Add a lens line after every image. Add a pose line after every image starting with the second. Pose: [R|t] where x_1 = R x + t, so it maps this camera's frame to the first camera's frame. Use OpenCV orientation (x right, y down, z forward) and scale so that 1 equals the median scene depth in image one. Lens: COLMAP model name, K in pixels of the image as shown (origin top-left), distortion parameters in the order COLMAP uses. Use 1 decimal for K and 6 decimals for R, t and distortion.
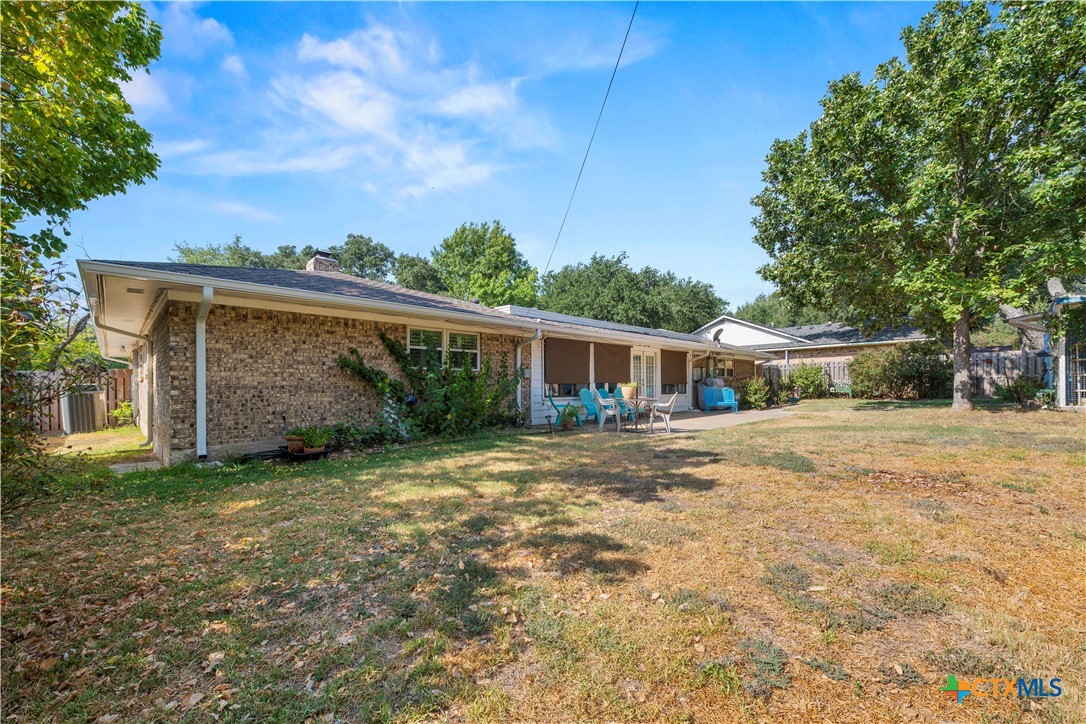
lens RADIAL K [[423.4, 0, 545.6], [0, 423.4, 385.7], [0, 0, 1]] dist [0.000026, -0.000164]
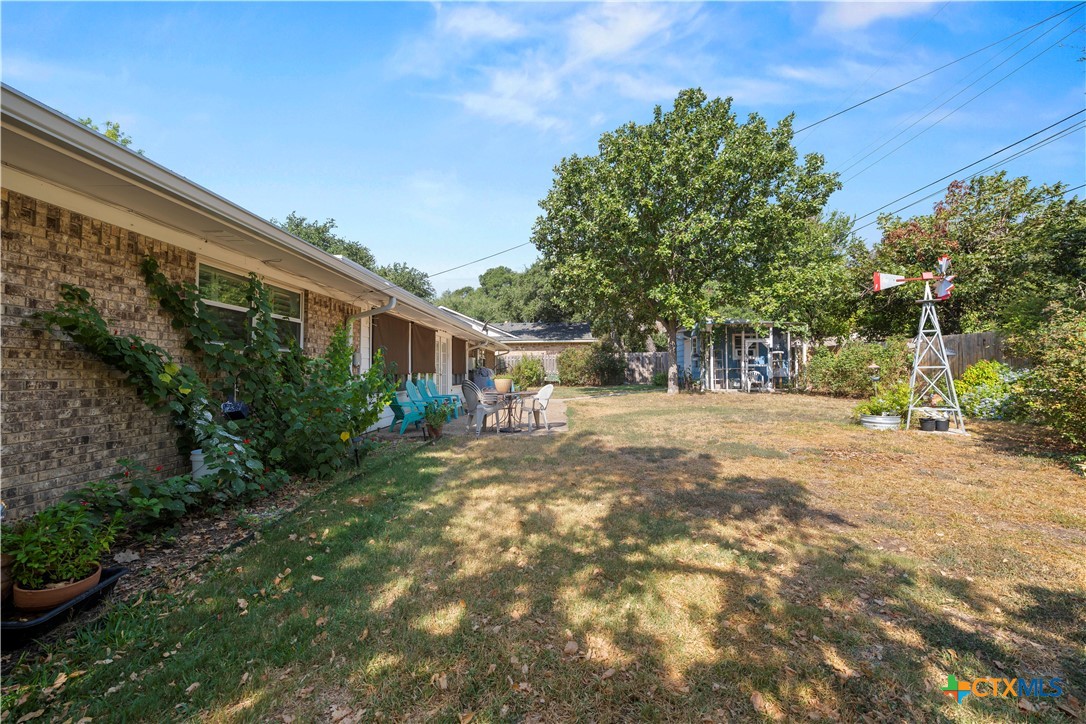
lens RADIAL K [[420.2, 0, 546.5], [0, 420.2, 361.0], [0, 0, 1]] dist [-0.000151, -0.000621]
pose [[0.729176, 0.023784, 0.683913, -0.314031], [-0.002975, 0.999497, -0.031588, -0.005858], [-0.684320, 0.020999, 0.728879, 0.323234]]
